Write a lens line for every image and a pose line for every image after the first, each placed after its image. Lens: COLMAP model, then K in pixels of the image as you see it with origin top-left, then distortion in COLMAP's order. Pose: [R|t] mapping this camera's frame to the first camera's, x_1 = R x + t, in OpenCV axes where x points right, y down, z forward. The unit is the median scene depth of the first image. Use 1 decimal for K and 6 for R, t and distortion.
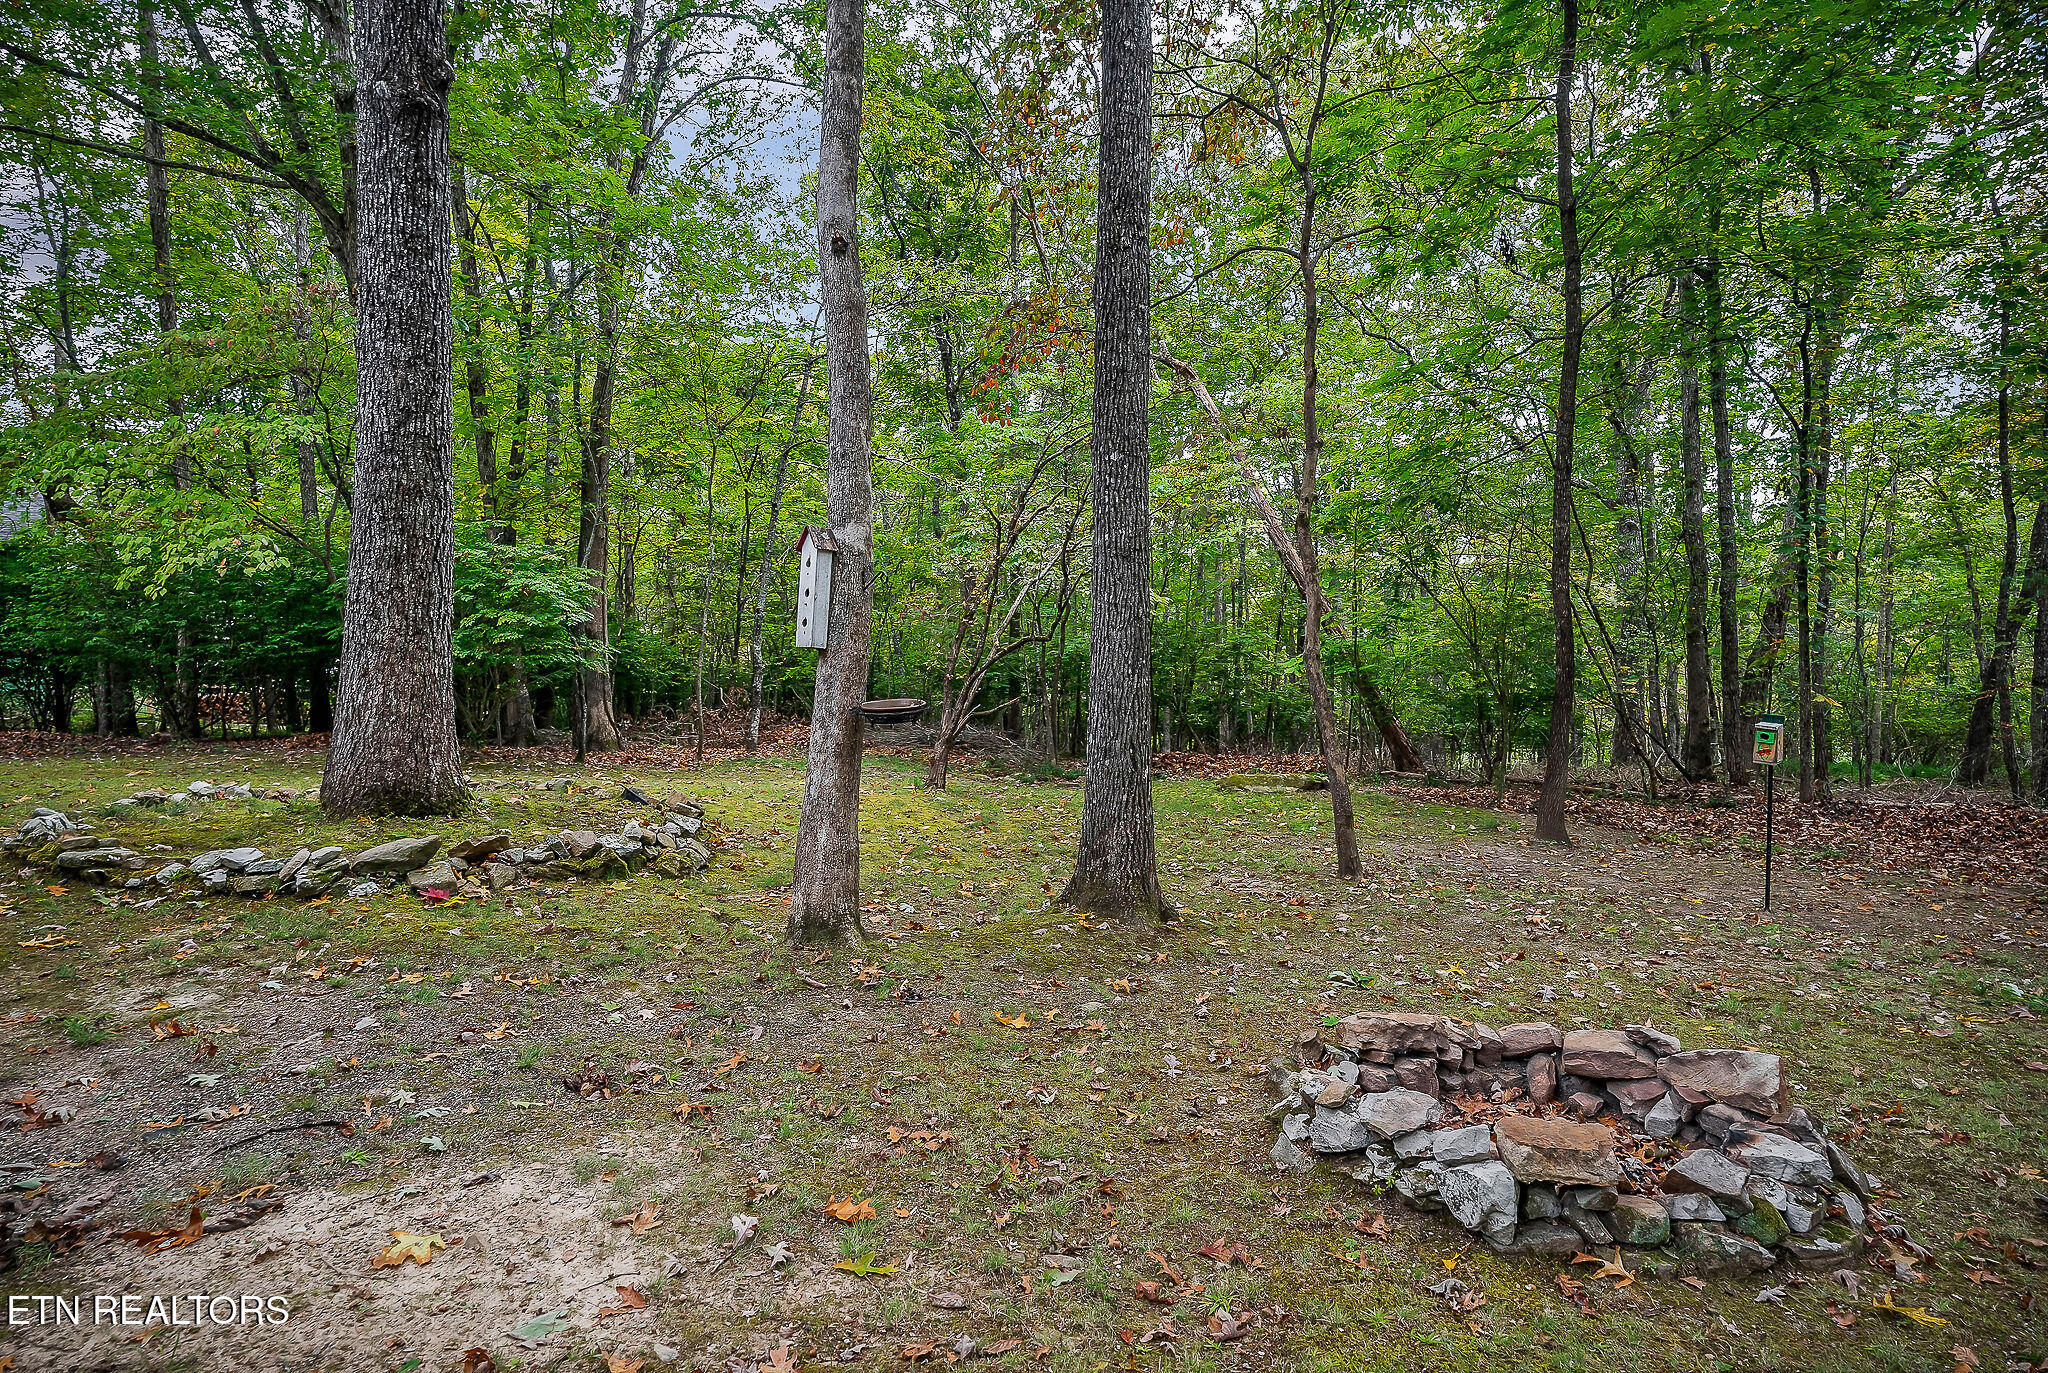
lens RADIAL K [[1096.3, 0, 1024.0], [0, 1096.3, 686.5], [0, 0, 1]] dist [-0.004345, 0.000281]
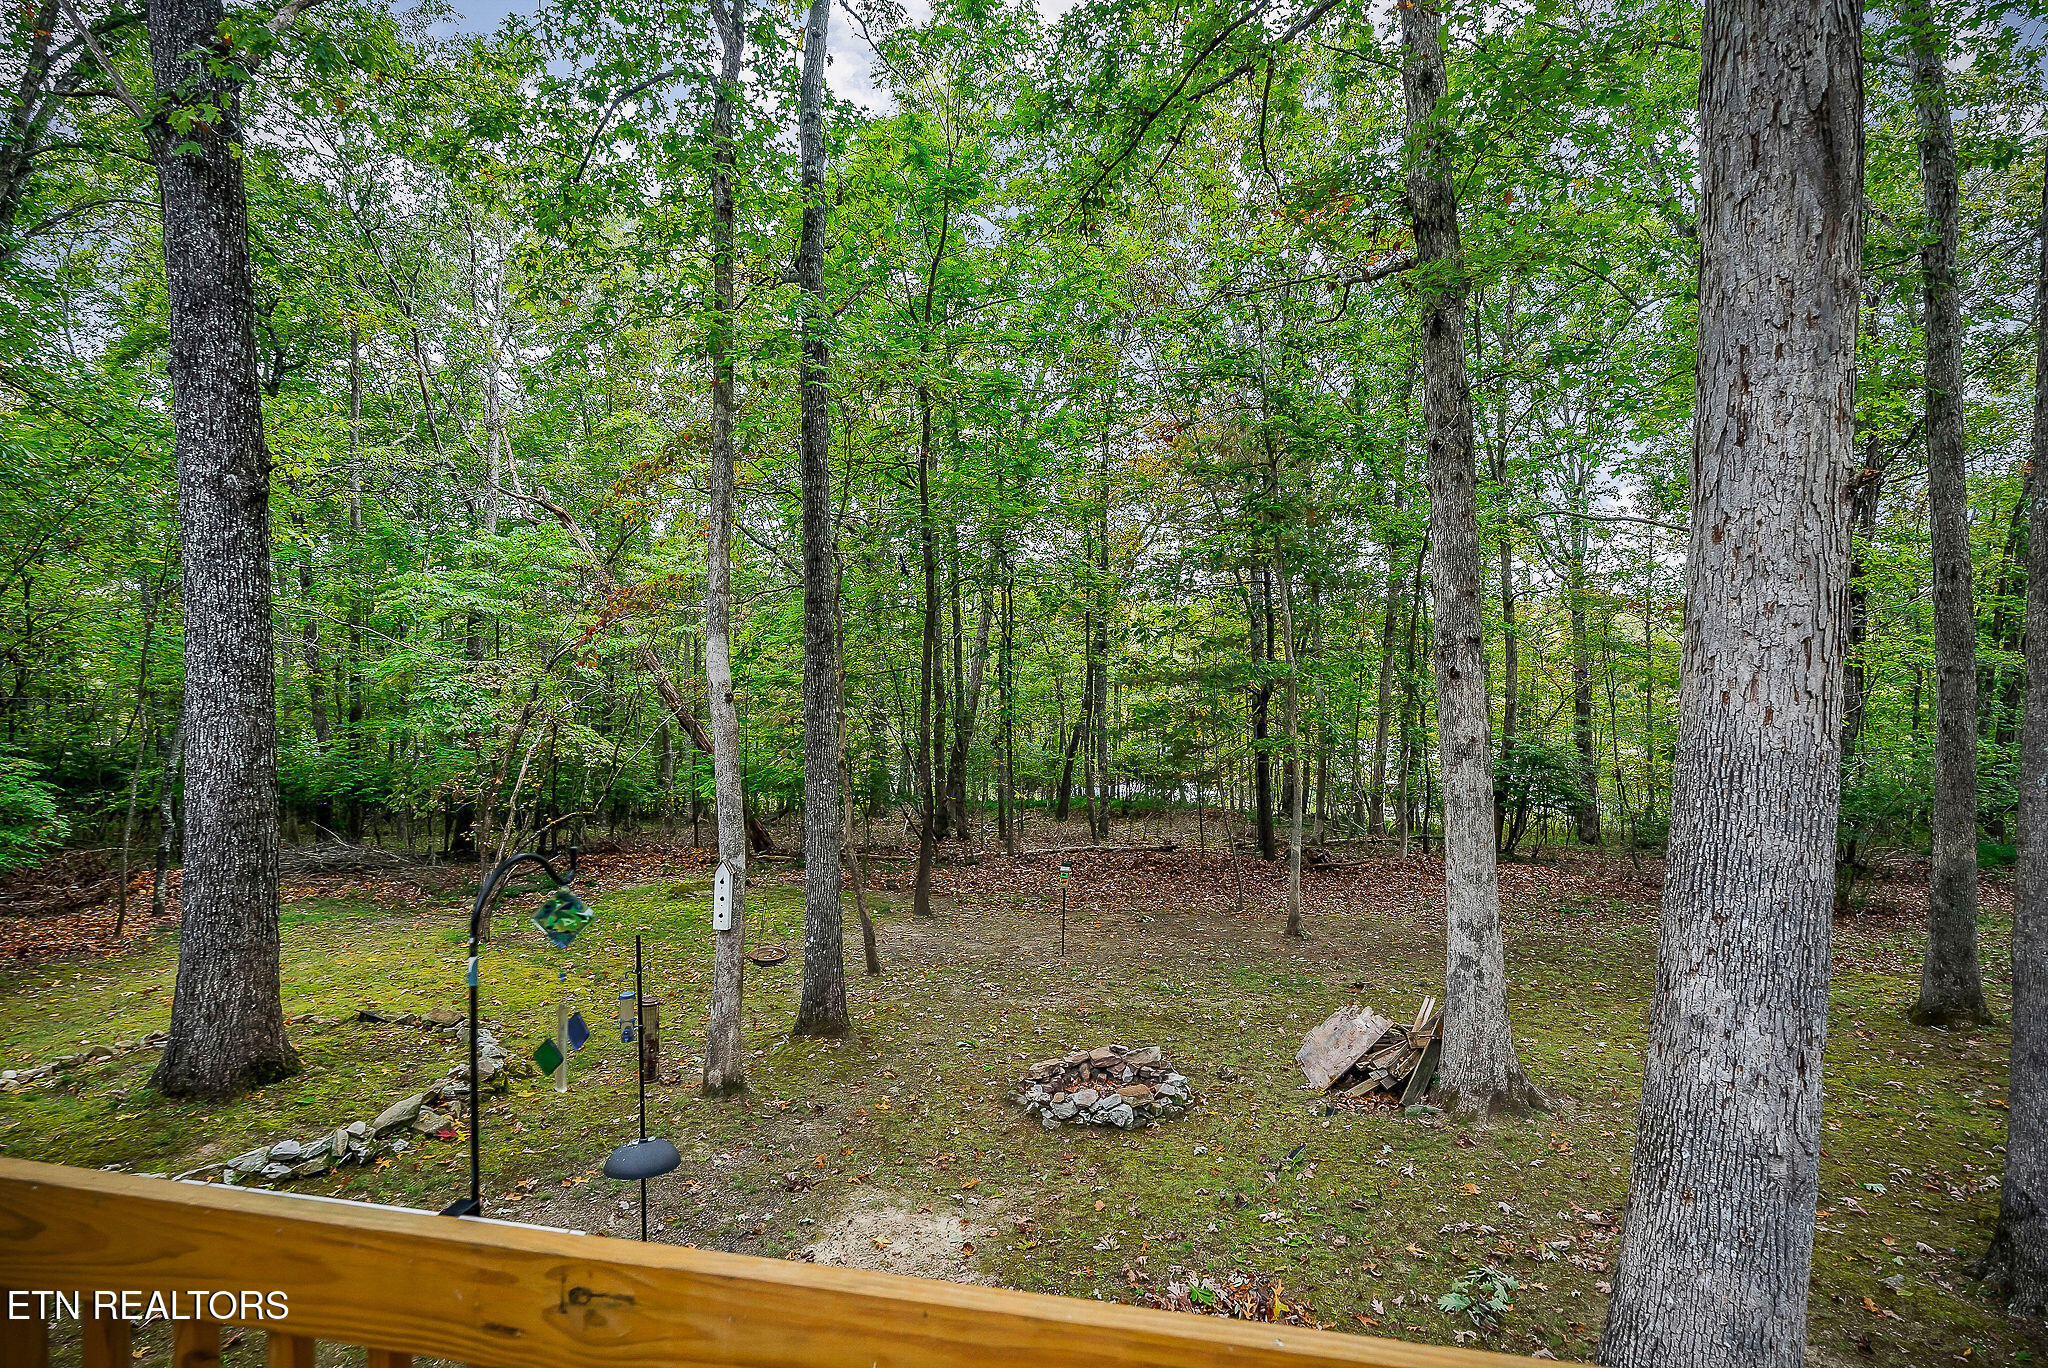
lens RADIAL K [[1042.6, 0, 1024.0], [0, 1042.6, 684.0], [0, 0, 1]] dist [0.000155, -0.001142]
pose [[0.736853, -0.005835, 0.676028, -1.381898], [0.010703, 0.999938, -0.003036, -0.597930], [-0.675968, 0.009473, 0.736870, -0.811838]]
